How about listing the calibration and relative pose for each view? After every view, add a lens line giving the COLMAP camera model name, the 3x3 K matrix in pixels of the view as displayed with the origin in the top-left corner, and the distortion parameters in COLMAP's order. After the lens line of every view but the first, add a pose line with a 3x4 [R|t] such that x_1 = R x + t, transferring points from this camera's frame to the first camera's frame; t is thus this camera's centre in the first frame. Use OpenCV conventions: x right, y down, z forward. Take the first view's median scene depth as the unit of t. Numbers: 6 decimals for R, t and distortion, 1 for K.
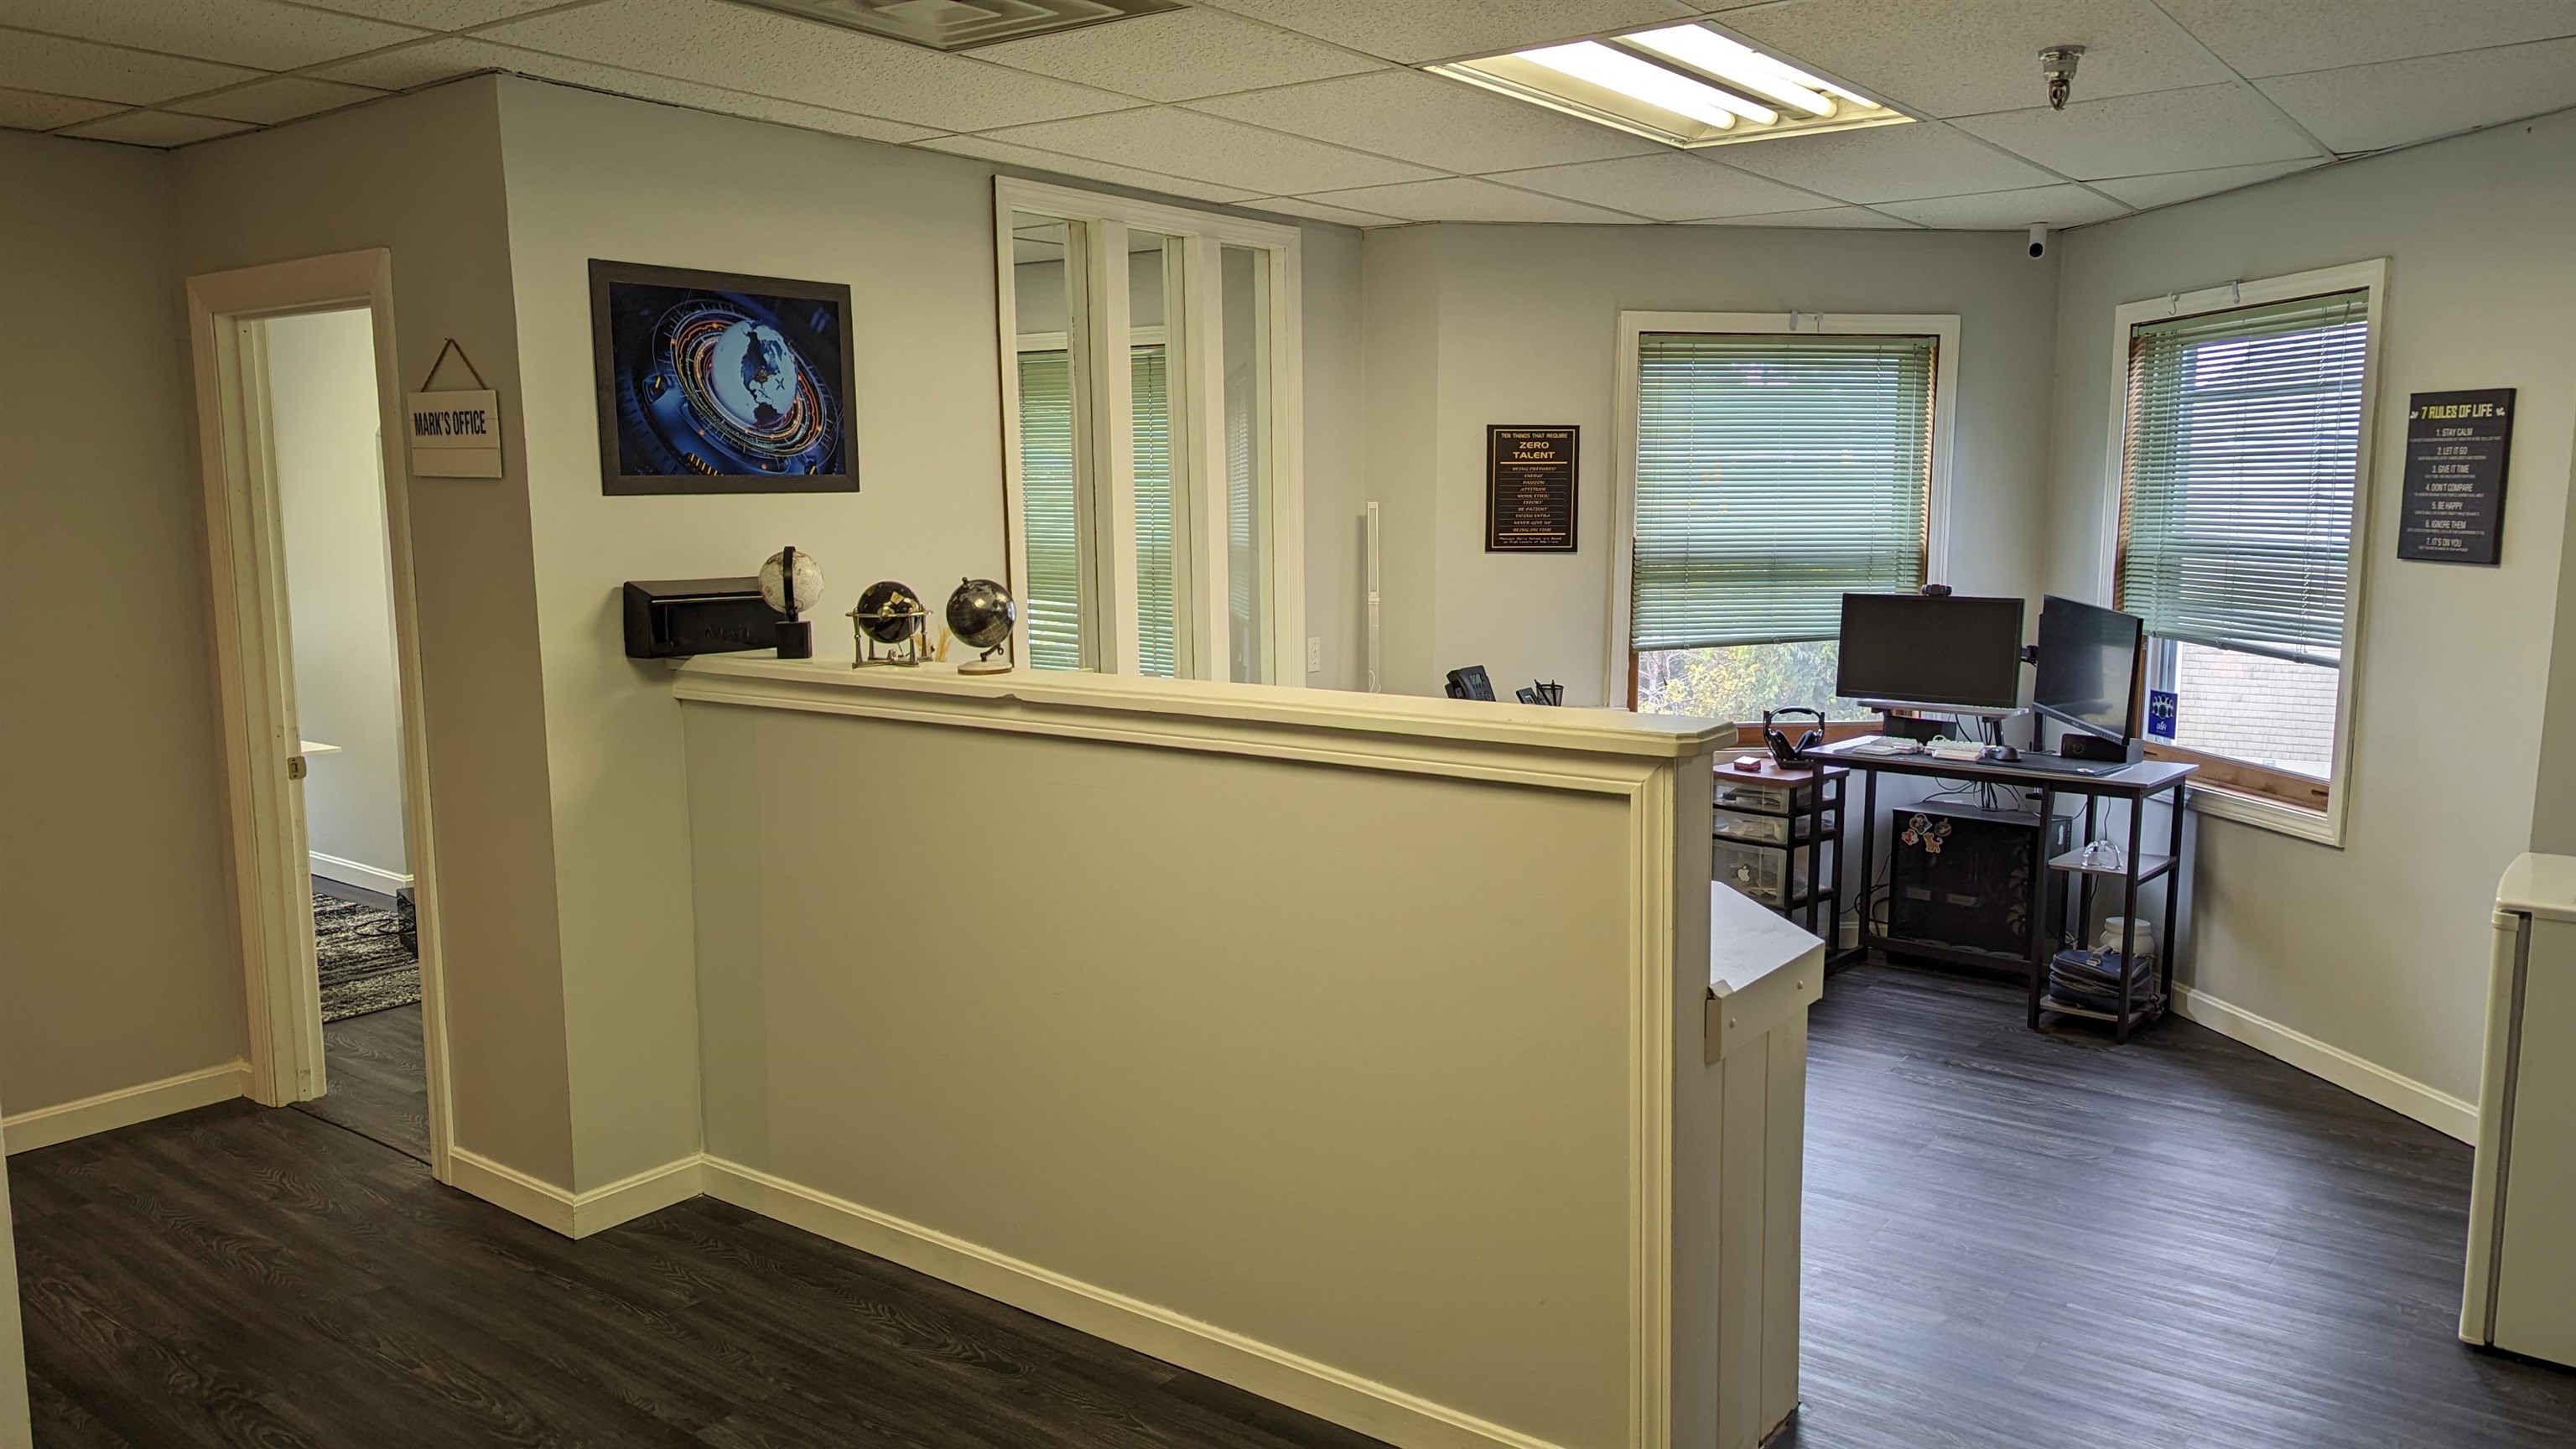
lens RADIAL K [[1831.2, 0, 1262.5], [0, 1831.2, 752.4], [0, 0, 1]] dist [0.060510, -0.059537]
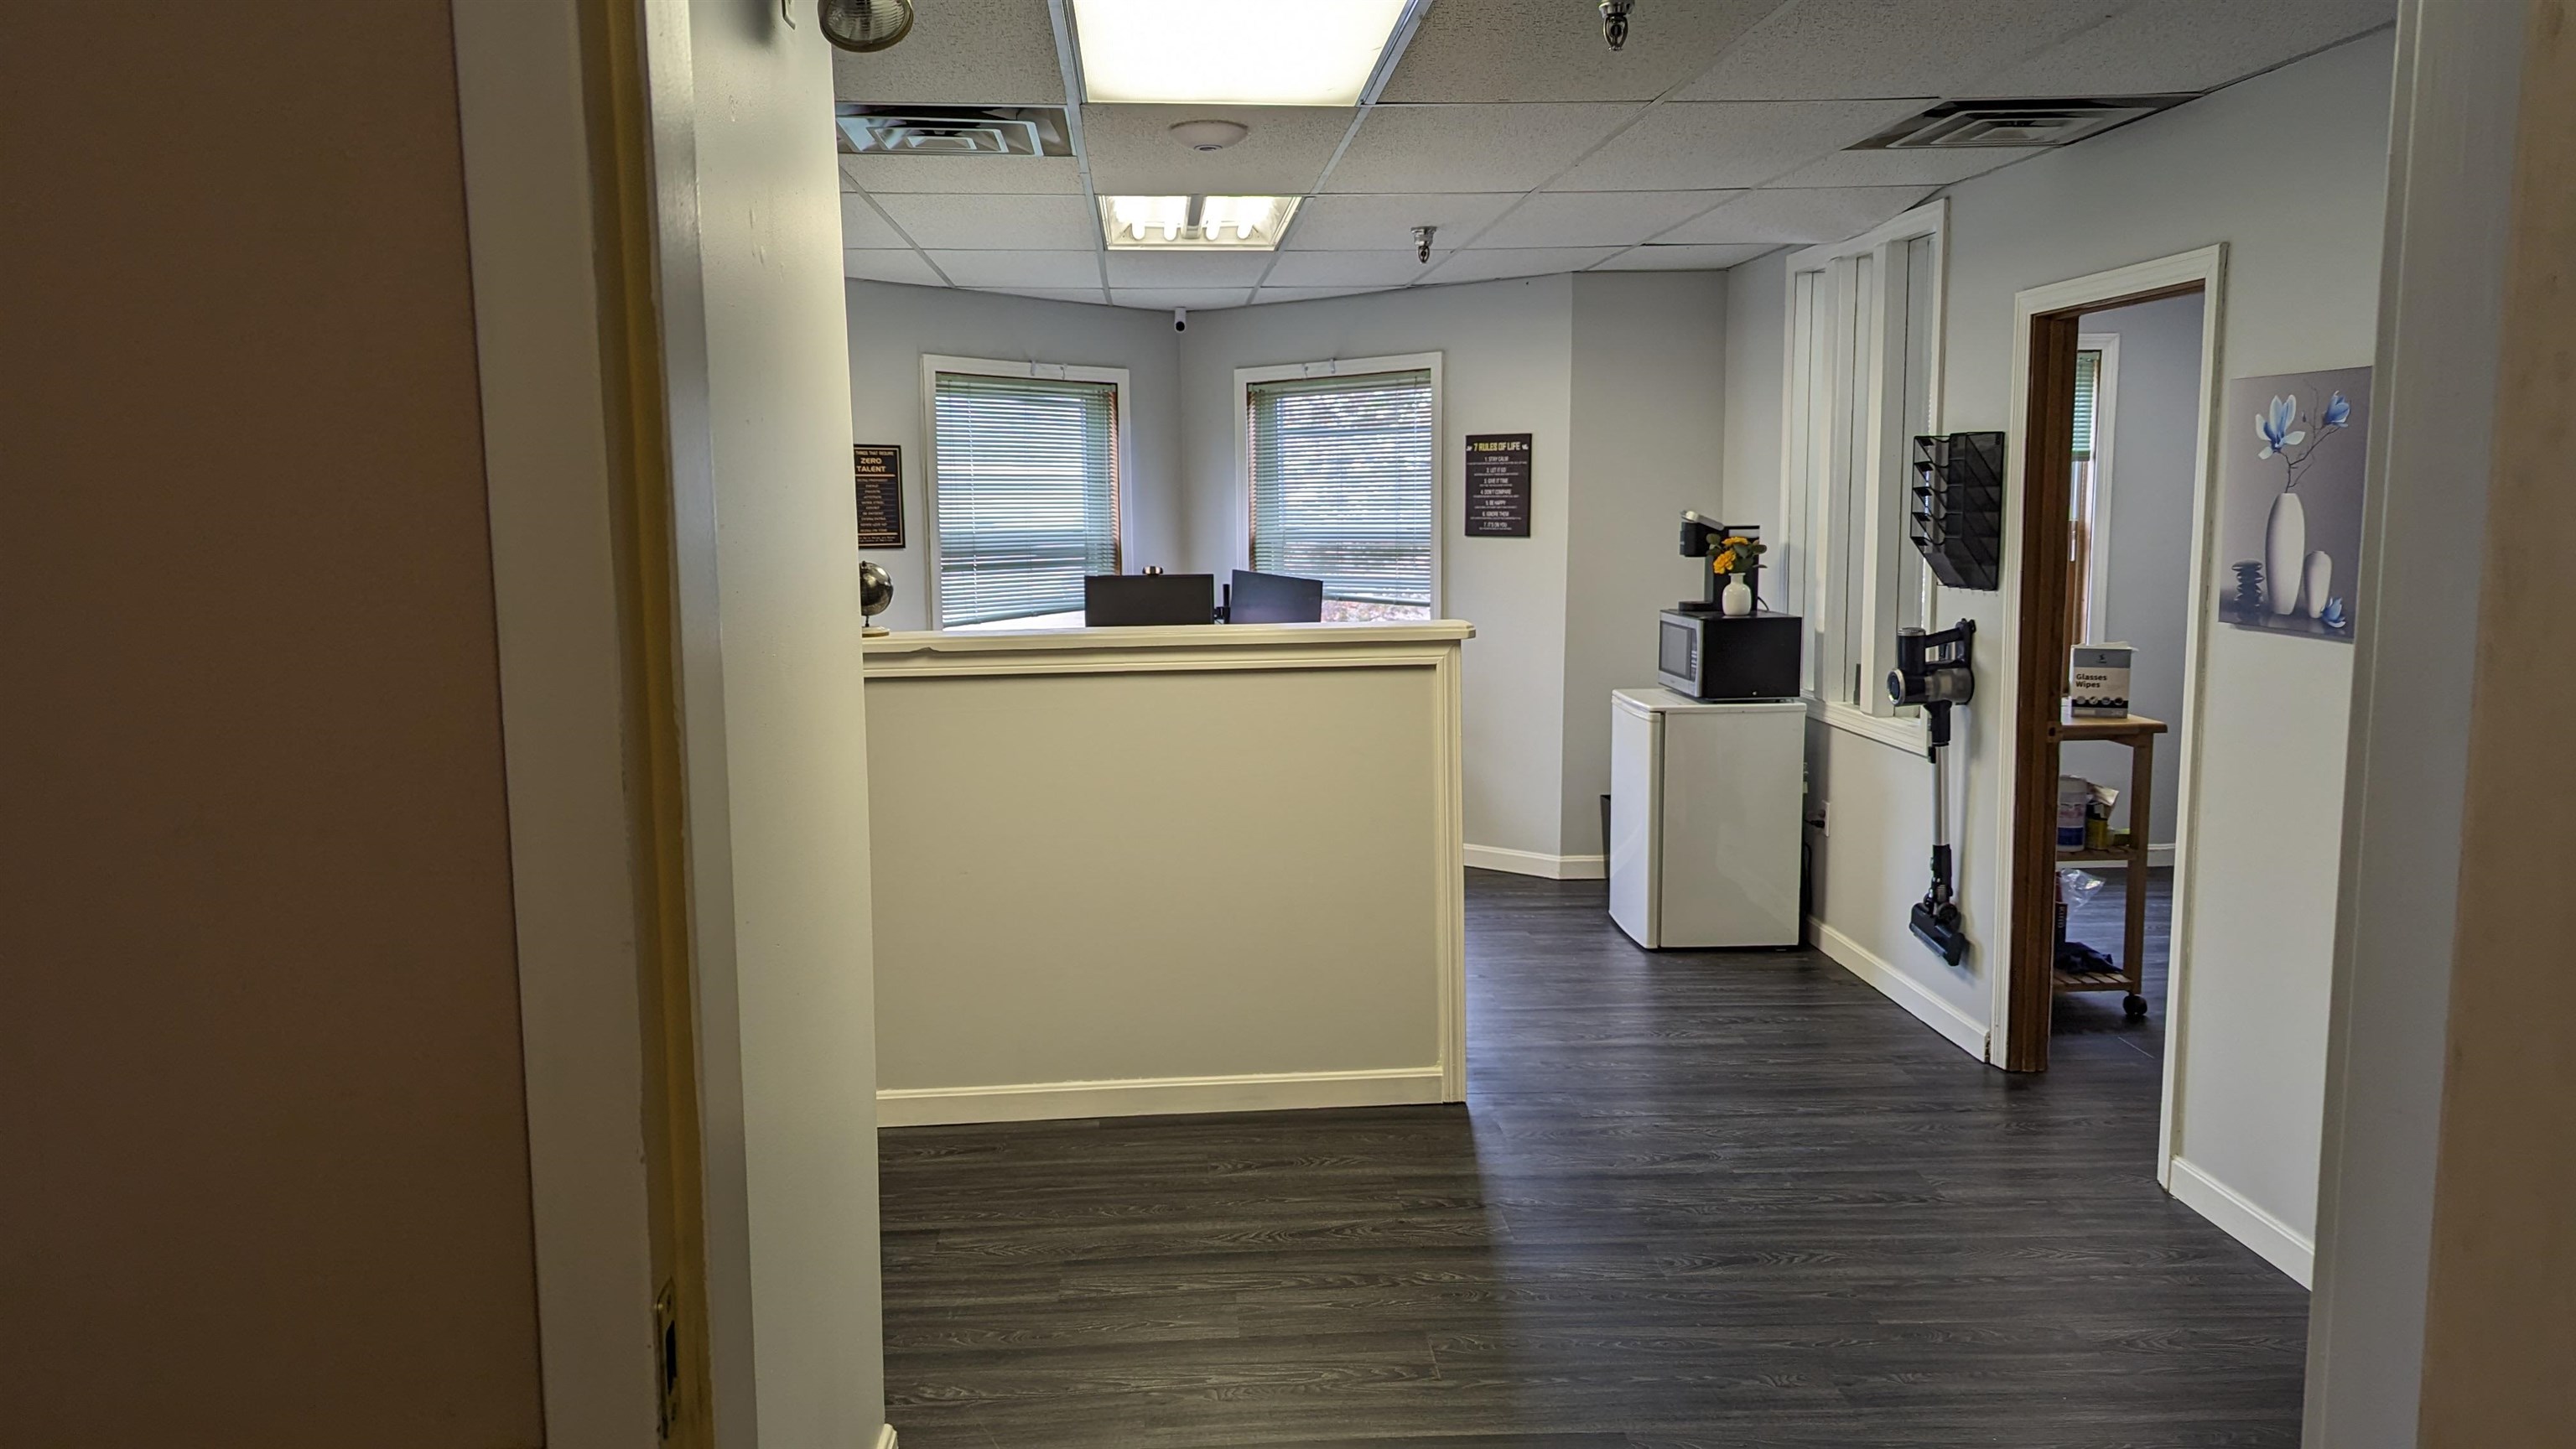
lens RADIAL K [[1831.2, 0, 1279.7], [0, 1831.2, 748.6], [0, 0, 1]] dist [0.060510, -0.059537]
pose [[0.754108, -0.094873, 0.649861, -0.729311], [0.103845, 0.994288, 0.024652, 0.032128], [-0.648488, 0.048895, 0.759653, -0.143755]]
